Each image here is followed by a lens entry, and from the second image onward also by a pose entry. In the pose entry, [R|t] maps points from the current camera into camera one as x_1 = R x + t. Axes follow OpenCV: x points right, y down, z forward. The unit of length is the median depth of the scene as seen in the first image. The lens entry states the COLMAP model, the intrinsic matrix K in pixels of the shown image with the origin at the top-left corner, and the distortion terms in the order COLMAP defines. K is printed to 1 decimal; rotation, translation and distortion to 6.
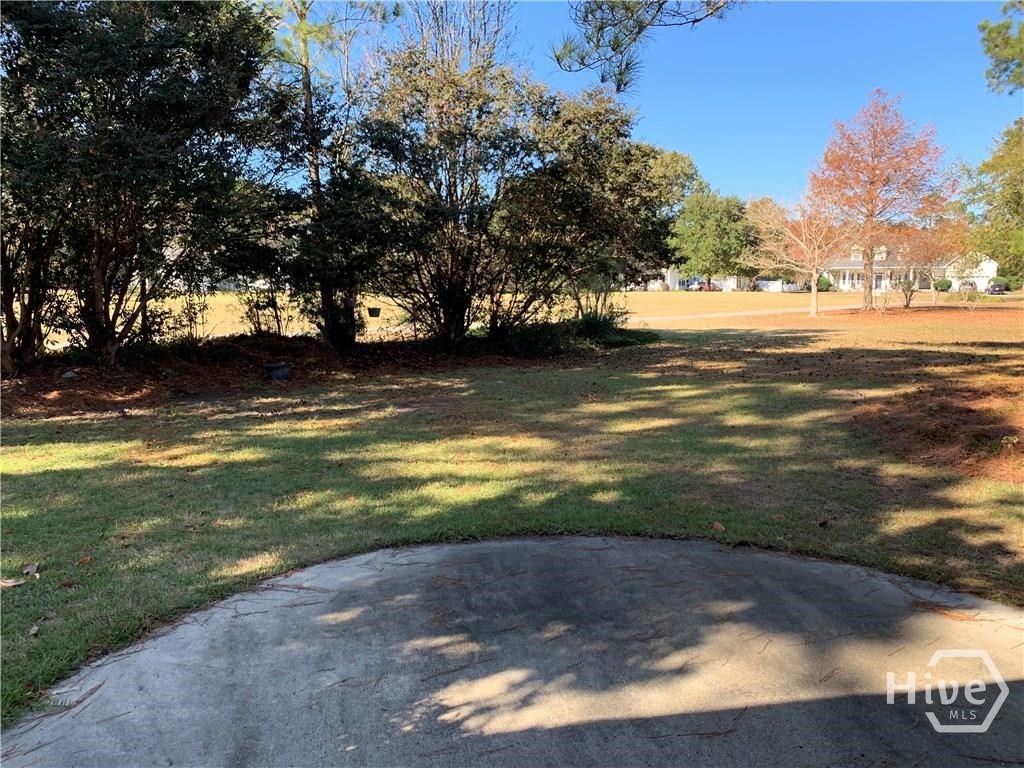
lens RADIAL K [[786.0, 0, 511.4], [0, 786.0, 384.0], [0, 0, 1]] dist [0.002227, 0.002810]
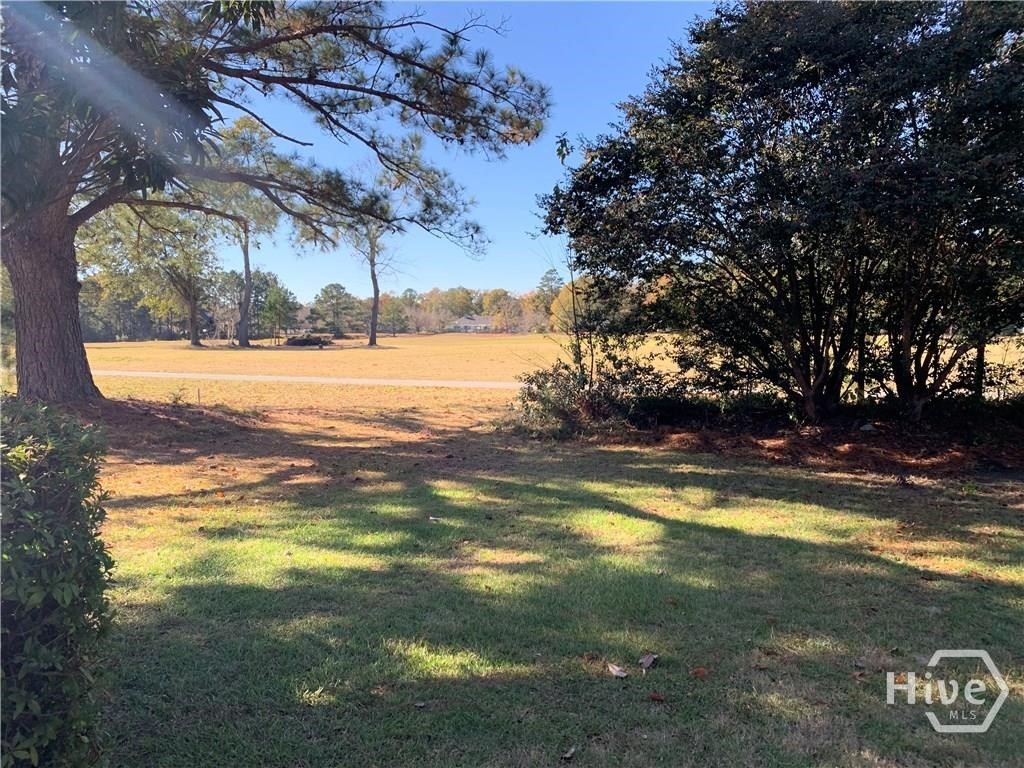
lens RADIAL K [[786.0, 0, 512.8], [0, 786.0, 381.6], [0, 0, 1]] dist [0.002227, 0.002810]
pose [[0.509796, 0.058280, -0.858319, 0.017715], [-0.108345, 0.994108, 0.003148, -0.026184], [0.853446, 0.091390, 0.513107, 0.186145]]
